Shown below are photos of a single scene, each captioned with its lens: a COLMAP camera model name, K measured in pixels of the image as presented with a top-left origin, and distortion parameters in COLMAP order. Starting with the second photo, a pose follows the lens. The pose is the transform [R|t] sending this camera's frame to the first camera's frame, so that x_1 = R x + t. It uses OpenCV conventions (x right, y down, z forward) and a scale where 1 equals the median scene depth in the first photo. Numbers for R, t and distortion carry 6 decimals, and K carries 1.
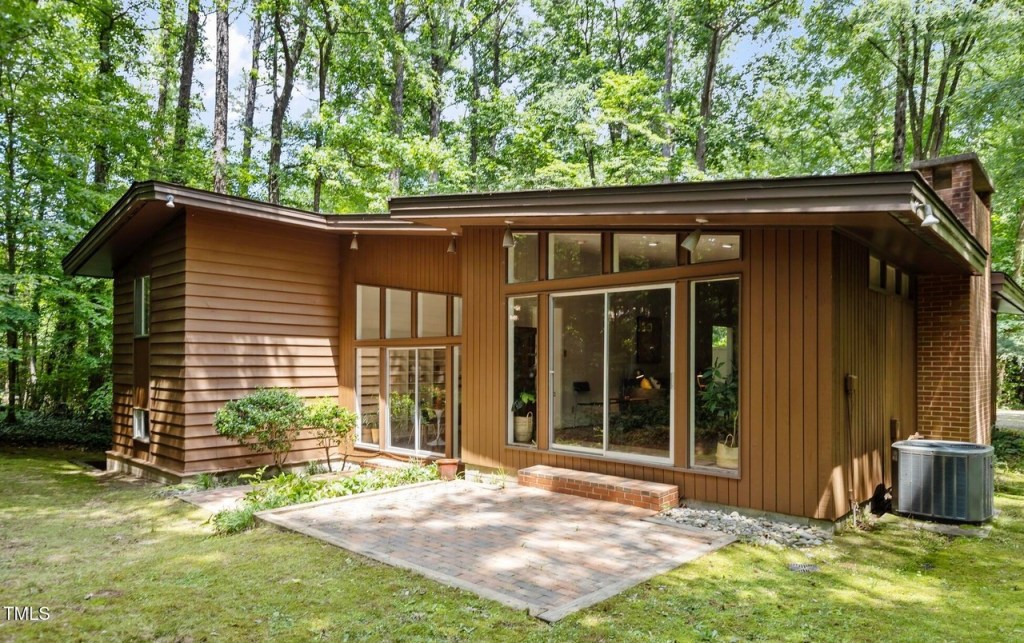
lens RADIAL K [[641.1, 0, 512.0], [0, 641.1, 321.5], [0, 0, 1]] dist [-0.000434, -0.000068]
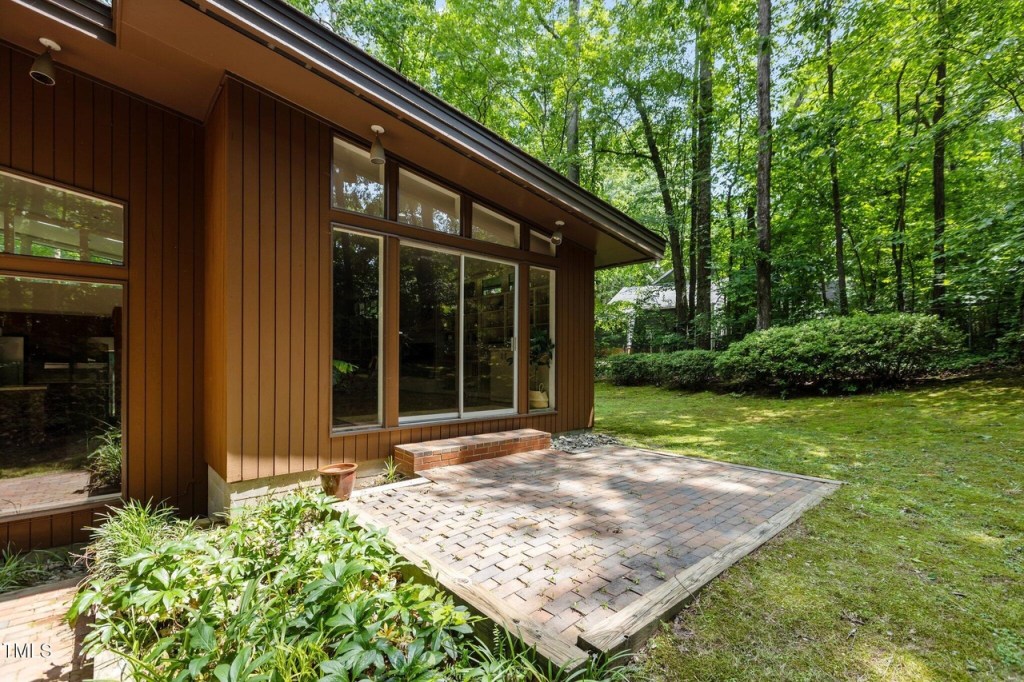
lens RADIAL K [[451.7, 0, 512.0], [0, 451.7, 341.0], [0, 0, 1]] dist [0.000351, 0.000022]
pose [[0.112734, 0.042879, 0.992700, -0.680825], [-0.056304, 0.997739, -0.036702, 0.137147], [-0.992029, -0.051756, 0.114893, 1.044748]]
